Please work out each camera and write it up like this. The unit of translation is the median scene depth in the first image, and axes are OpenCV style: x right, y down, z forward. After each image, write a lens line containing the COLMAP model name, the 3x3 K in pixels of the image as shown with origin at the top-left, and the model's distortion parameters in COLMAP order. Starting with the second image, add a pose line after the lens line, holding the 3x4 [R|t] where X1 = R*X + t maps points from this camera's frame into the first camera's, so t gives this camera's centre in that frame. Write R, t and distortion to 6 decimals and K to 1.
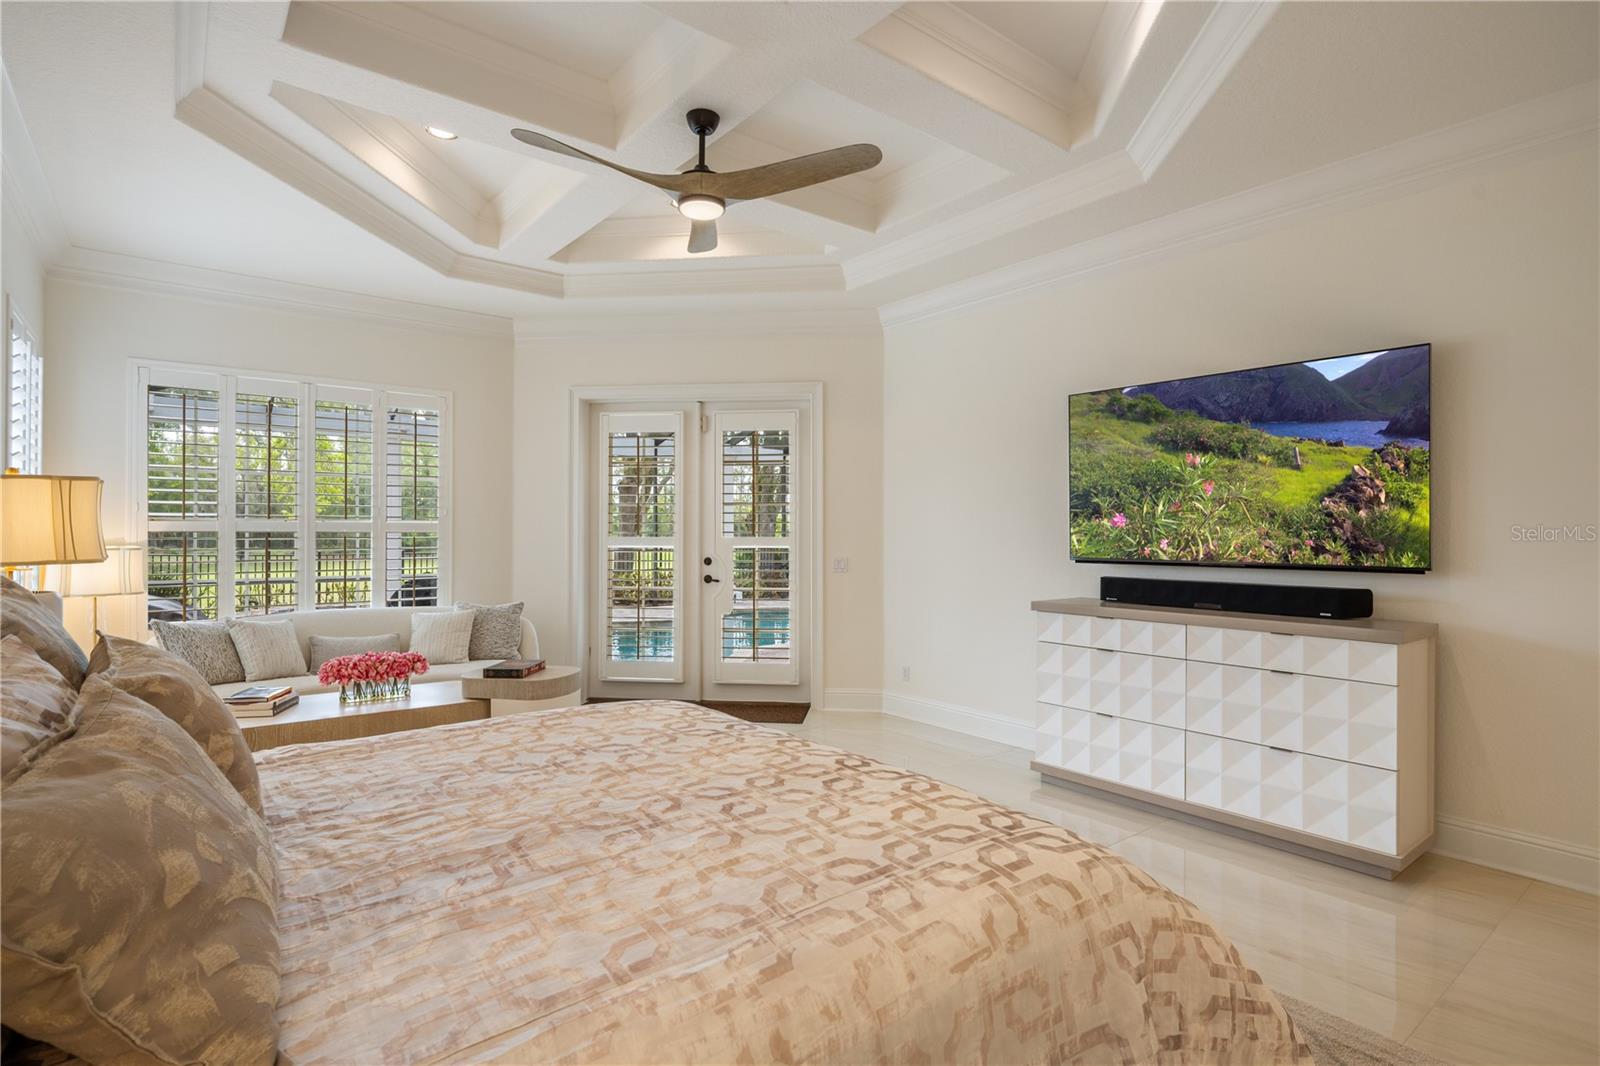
lens RADIAL K [[787.3, 0, 800.0], [0, 787.3, 533.0], [0, 0, 1]] dist [-0.001424, -0.000106]
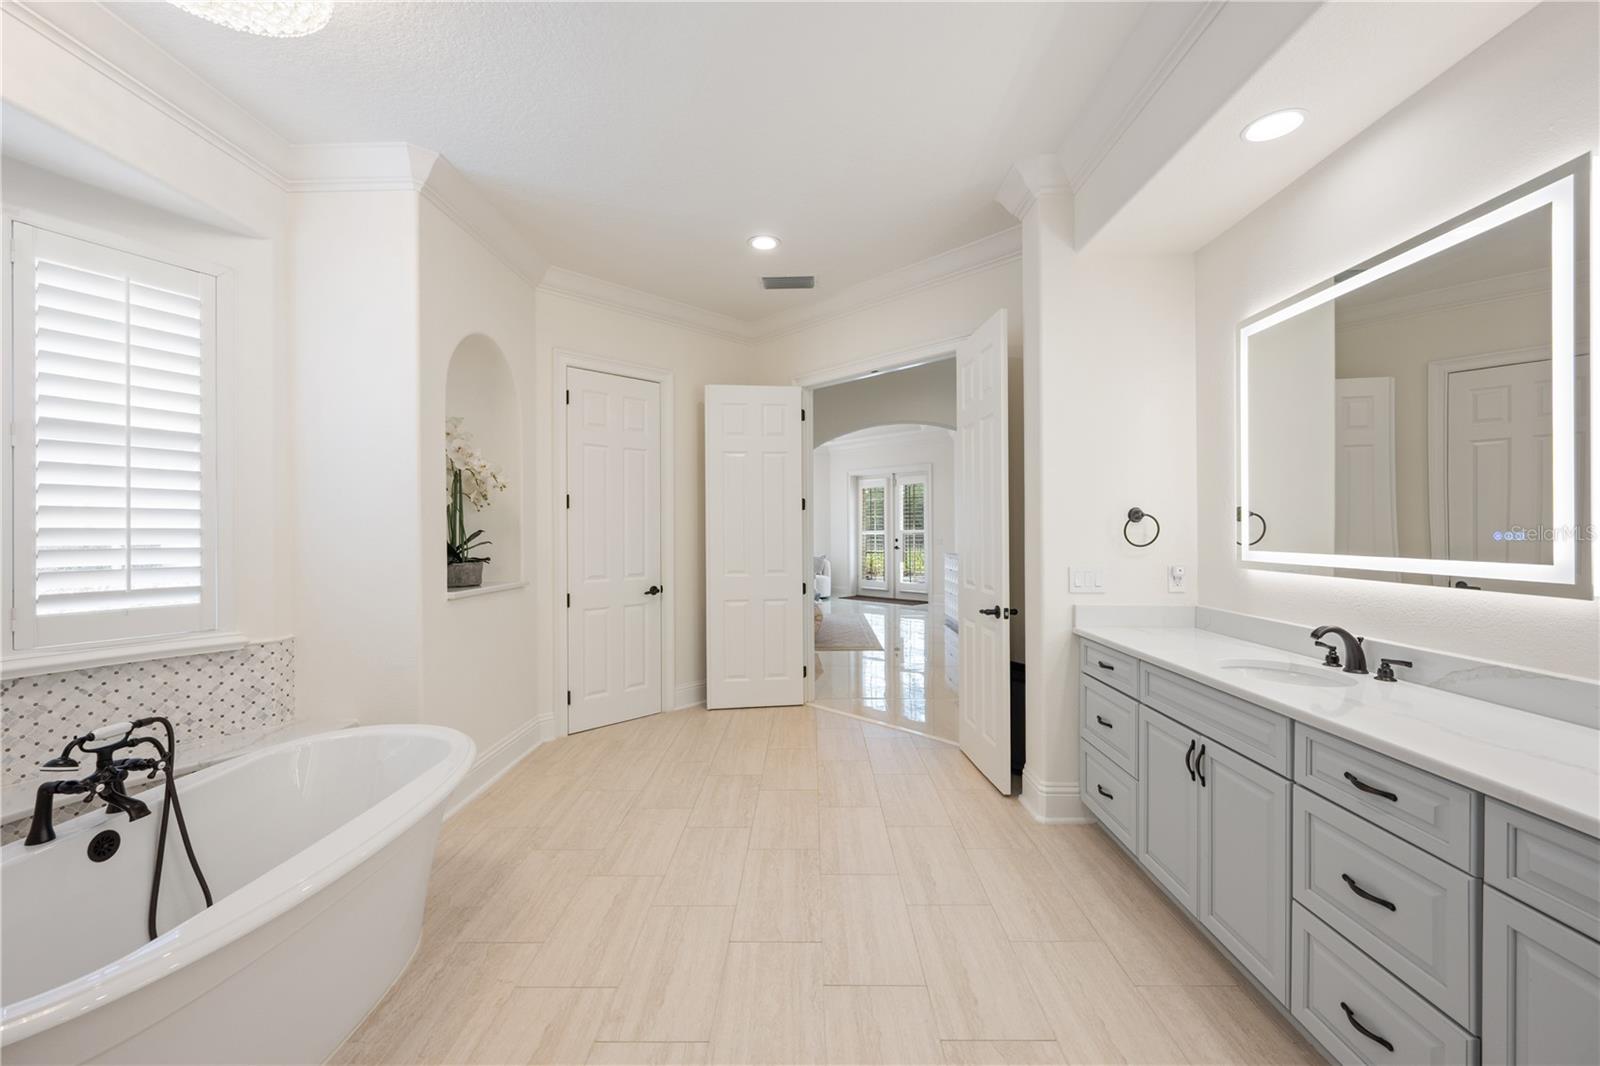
lens RADIAL K [[622.0, 0, 800.0], [0, 622.0, 533.0], [0, 0, 1]] dist [-0.000035, -0.000004]
pose [[0.775415, -0.003226, -0.631444, 0.978805], [0.009878, 0.999927, 0.007022, -0.002223], [0.631375, -0.011682, 0.775390, -0.748216]]
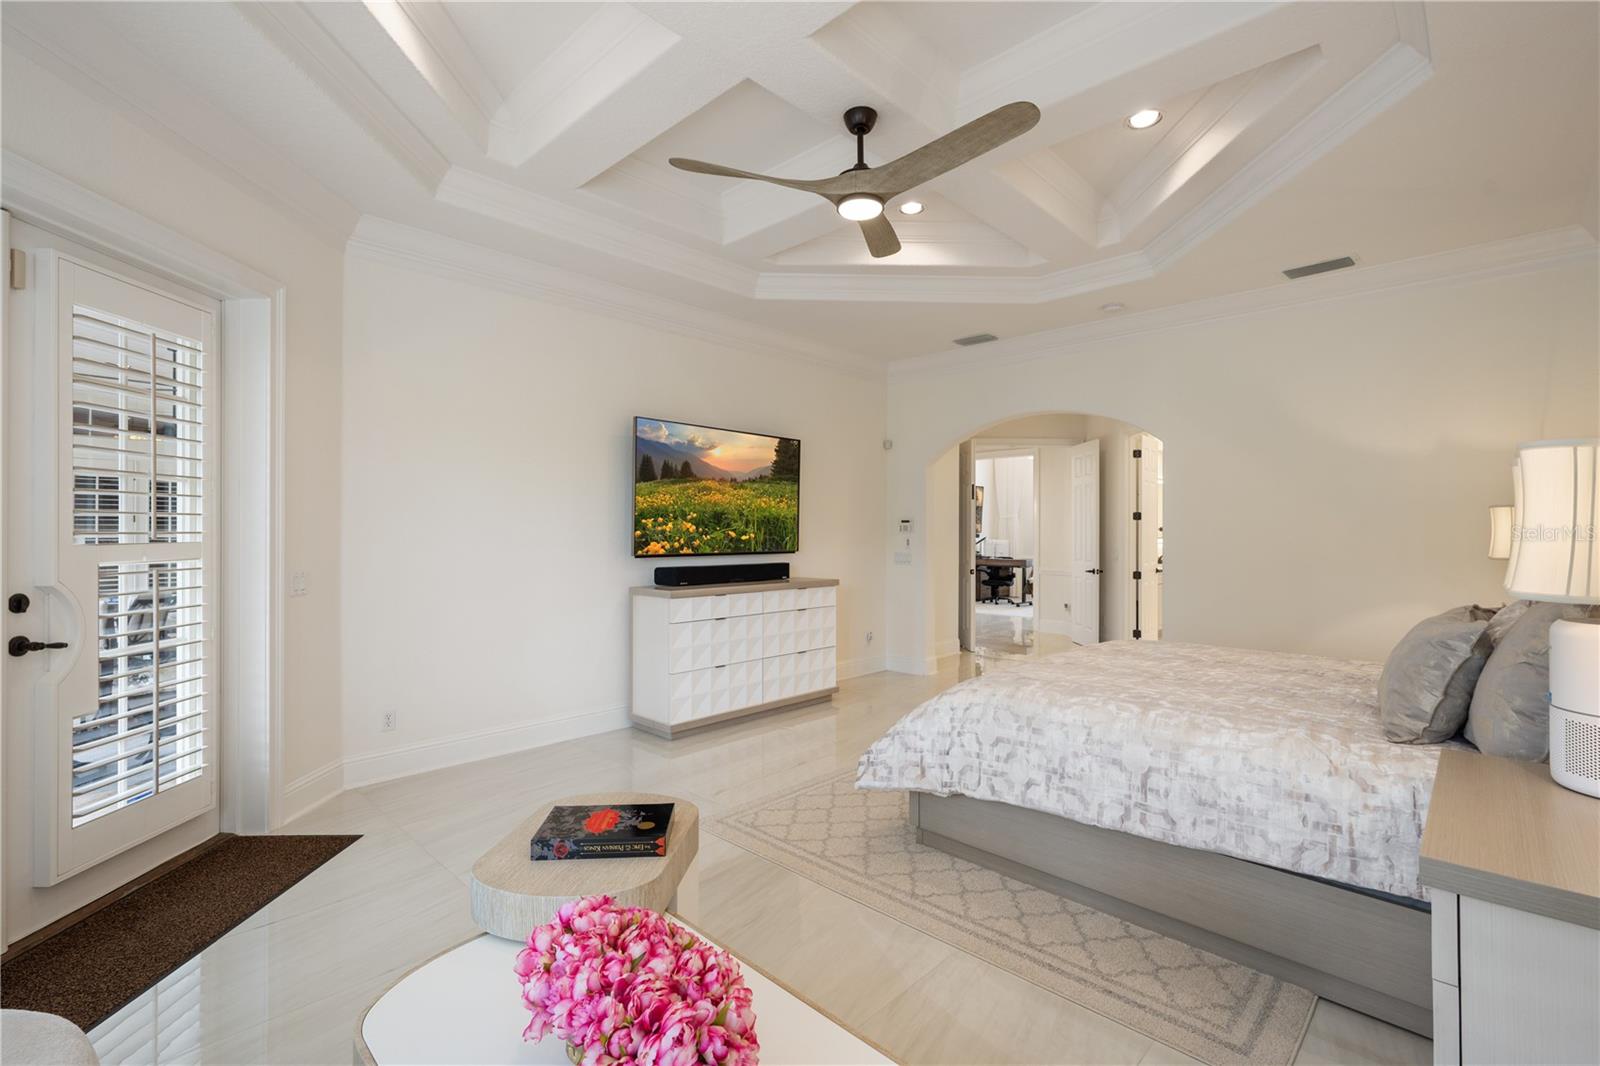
lens RADIAL K [[726.8, 0, 800.0], [0, 726.8, 533.0], [0, 0, 1]] dist [0.000572, 0.000085]
pose [[-0.130016, -0.004834, 0.991500, -0.634183], [-0.001534, 0.999988, 0.004674, -0.004116], [-0.991511, -0.000913, -0.130022, 0.739306]]
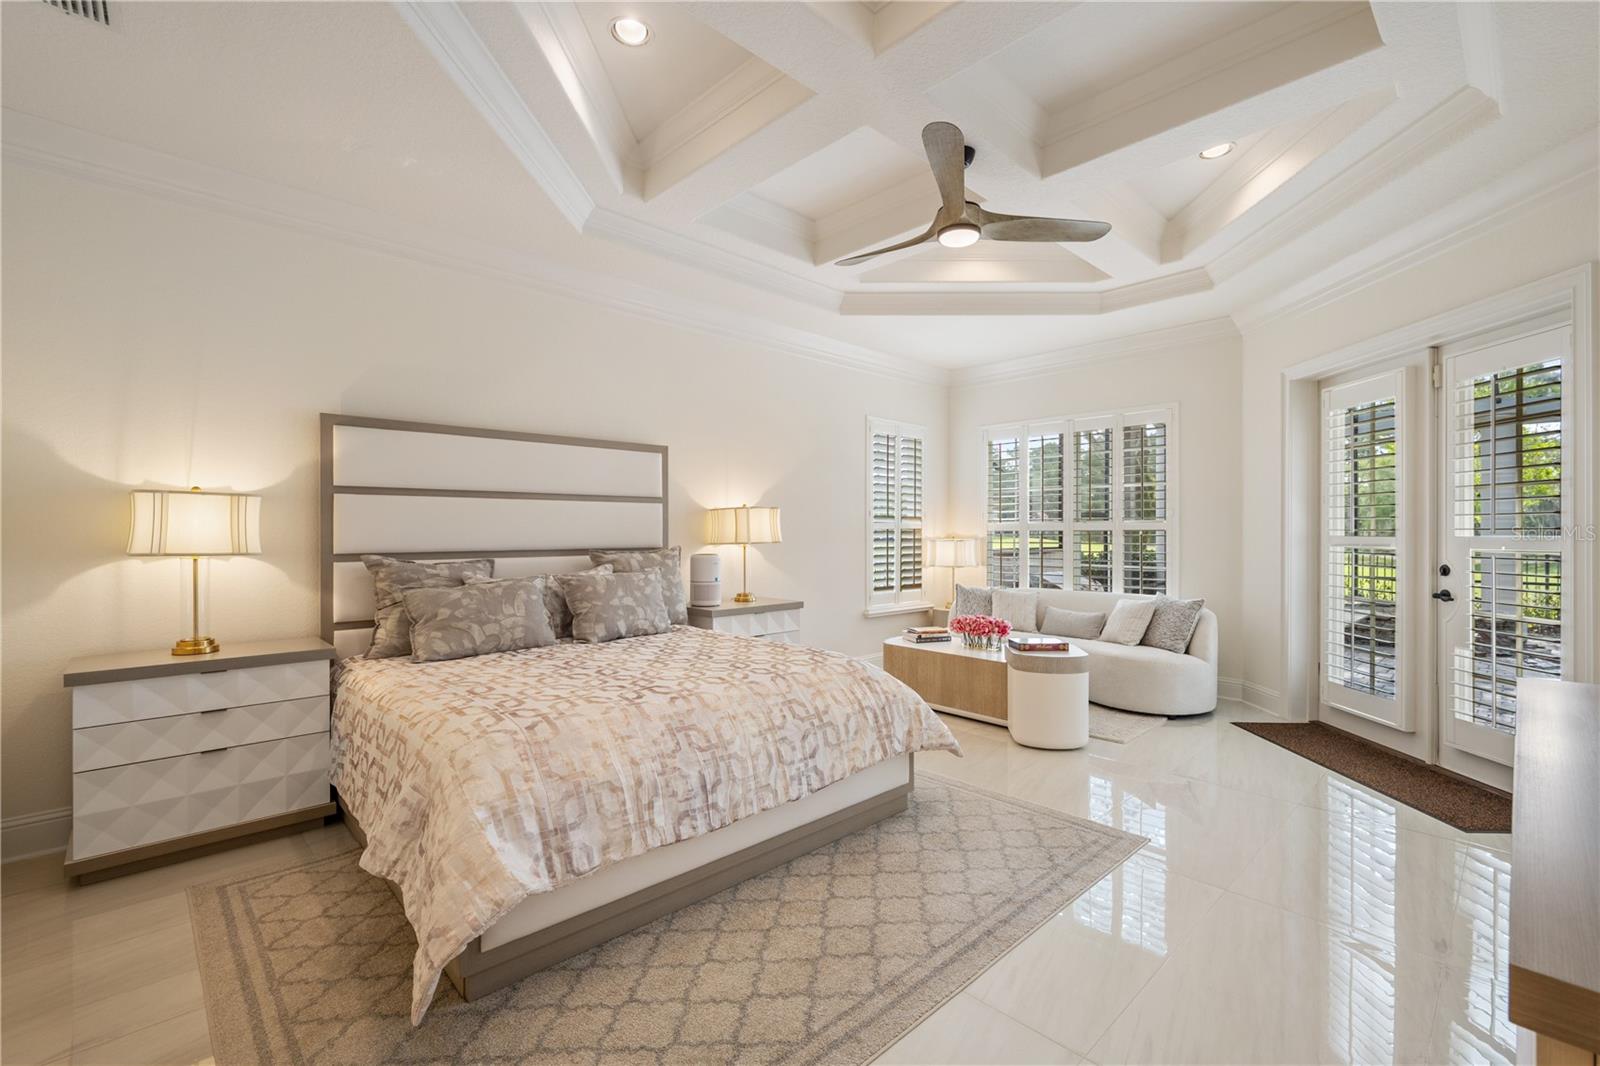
lens RADIAL K [[705.1, 0, 803.9], [0, 705.1, 530.1], [0, 0, 1]] dist [0.000462, 0.000196]
pose [[0.089564, -0.003230, -0.995976, 0.530464], [0.001257, 0.999994, -0.003130, 0.001311], [0.995980, -0.000971, 0.089567, 0.431467]]
